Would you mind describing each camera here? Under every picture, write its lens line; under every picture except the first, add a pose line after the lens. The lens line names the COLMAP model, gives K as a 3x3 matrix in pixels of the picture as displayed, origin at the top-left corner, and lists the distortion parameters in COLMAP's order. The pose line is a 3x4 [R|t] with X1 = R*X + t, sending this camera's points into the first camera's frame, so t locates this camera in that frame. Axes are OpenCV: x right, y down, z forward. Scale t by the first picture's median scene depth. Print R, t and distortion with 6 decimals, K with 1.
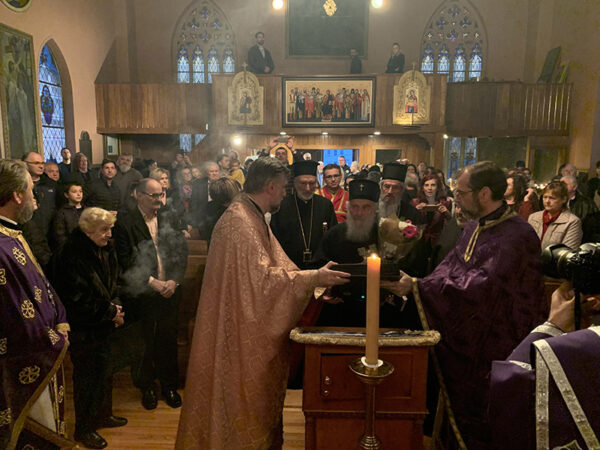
lens RADIAL K [[464.2, 0, 297.8], [0, 464.2, 222.2], [0, 0, 1]] dist [0.032514, -0.025045]
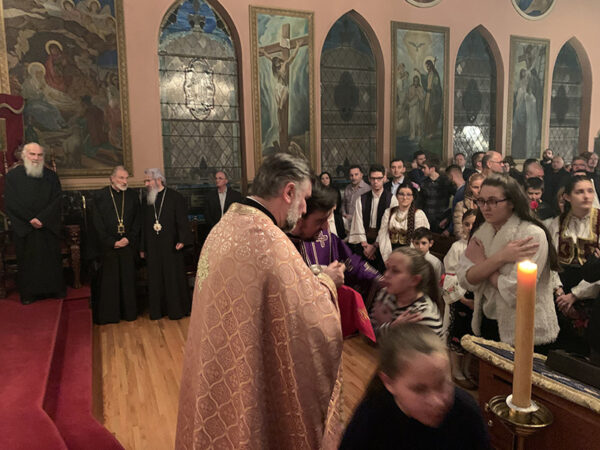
lens RADIAL K [[464.2, 0, 301.0], [0, 464.2, 223.7], [0, 0, 1]] dist [0.032514, -0.025045]
pose [[0.452900, 0.104914, -0.885367, 0.126895], [-0.108144, 0.992184, 0.062252, 0.000193], [0.884978, 0.067553, 0.460706, 0.059848]]
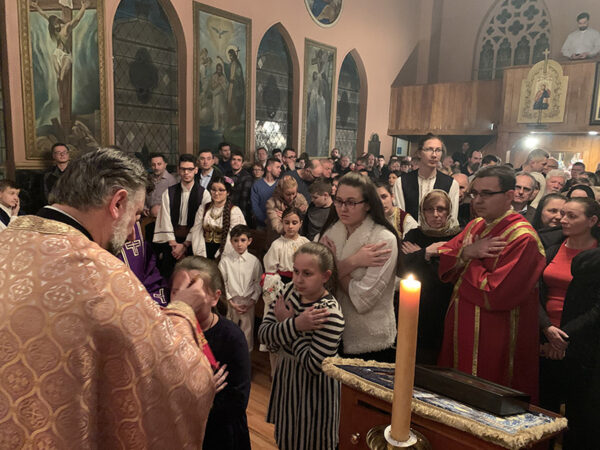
lens RADIAL K [[464.2, 0, 301.2], [0, 464.2, 220.2], [0, 0, 1]] dist [0.032514, -0.025045]
pose [[0.787394, 0.109410, -0.606663, 0.083133], [-0.120453, 0.992461, 0.022651, -0.000886], [0.604568, 0.055239, 0.794636, 0.071003]]
